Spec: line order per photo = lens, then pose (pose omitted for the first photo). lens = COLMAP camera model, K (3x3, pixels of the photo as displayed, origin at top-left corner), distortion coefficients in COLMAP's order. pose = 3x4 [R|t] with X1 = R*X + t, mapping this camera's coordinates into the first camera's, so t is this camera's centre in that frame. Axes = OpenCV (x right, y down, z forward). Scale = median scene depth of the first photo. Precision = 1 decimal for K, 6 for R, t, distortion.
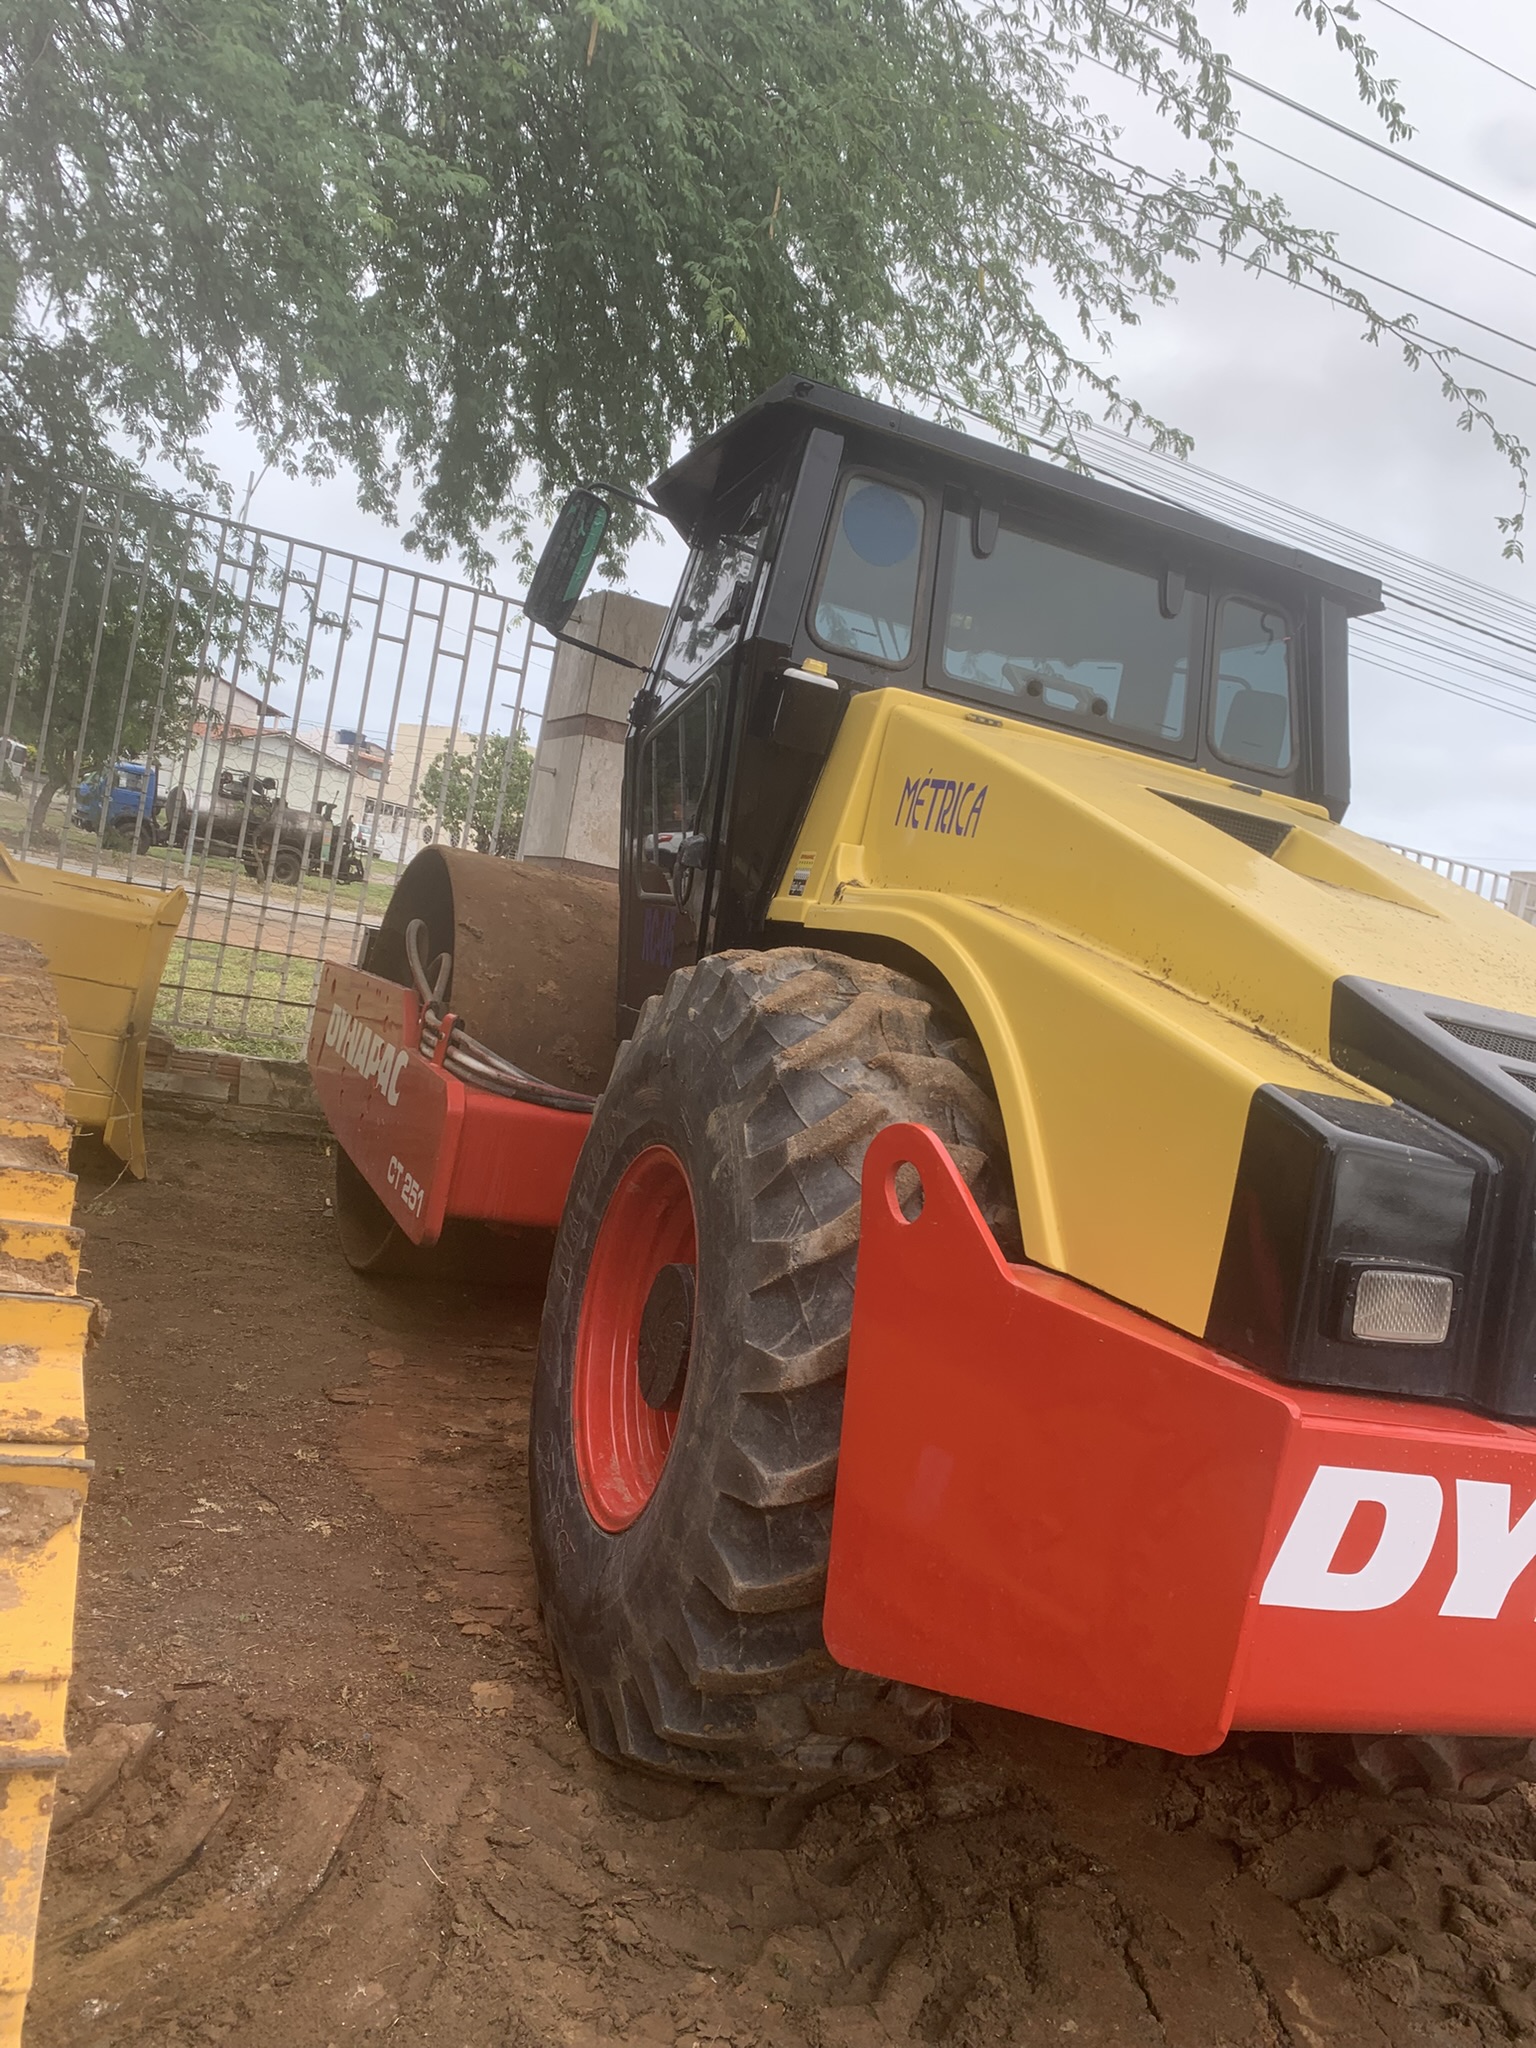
lens RADIAL K [[1586.2, 0, 768.0], [0, 1586.2, 1024.0], [0, 0, 1]] dist [0.061080, -0.112979]
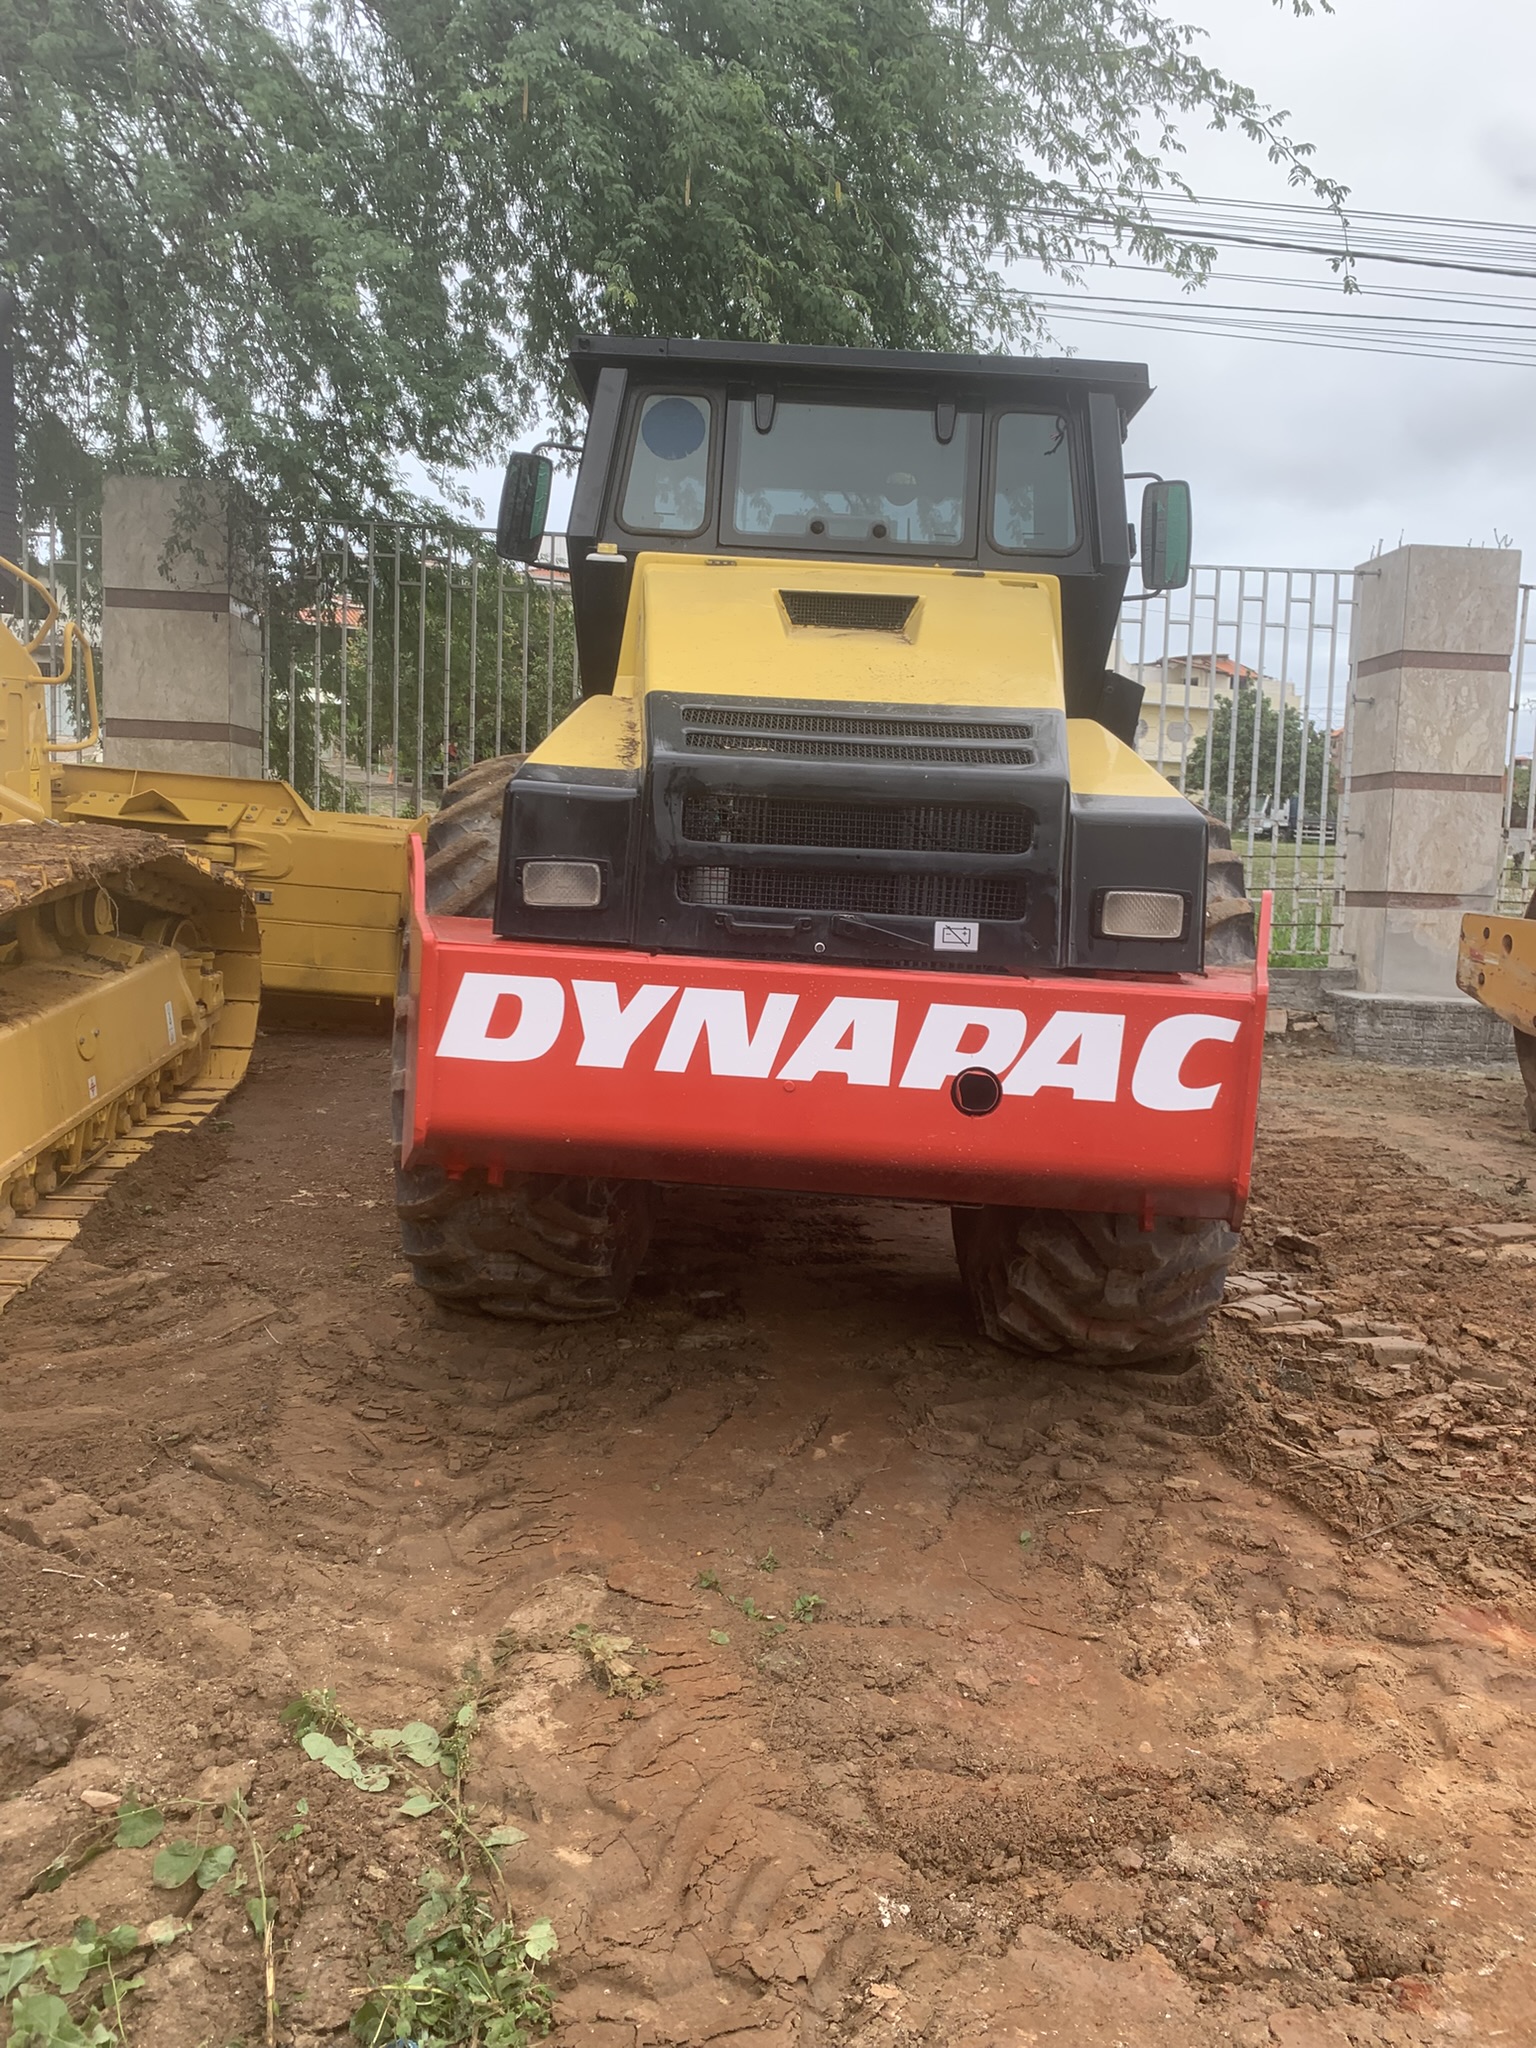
lens RADIAL K [[1641.7, 0, 768.0], [0, 1641.7, 1024.0], [0, 0, 1]] dist [-0.013328, -0.017075]
pose [[0.920478, -0.100812, -0.377568, 0.844552], [0.114271, 0.993360, 0.013353, 0.224306], [0.373715, -0.055436, 0.925885, -0.323276]]
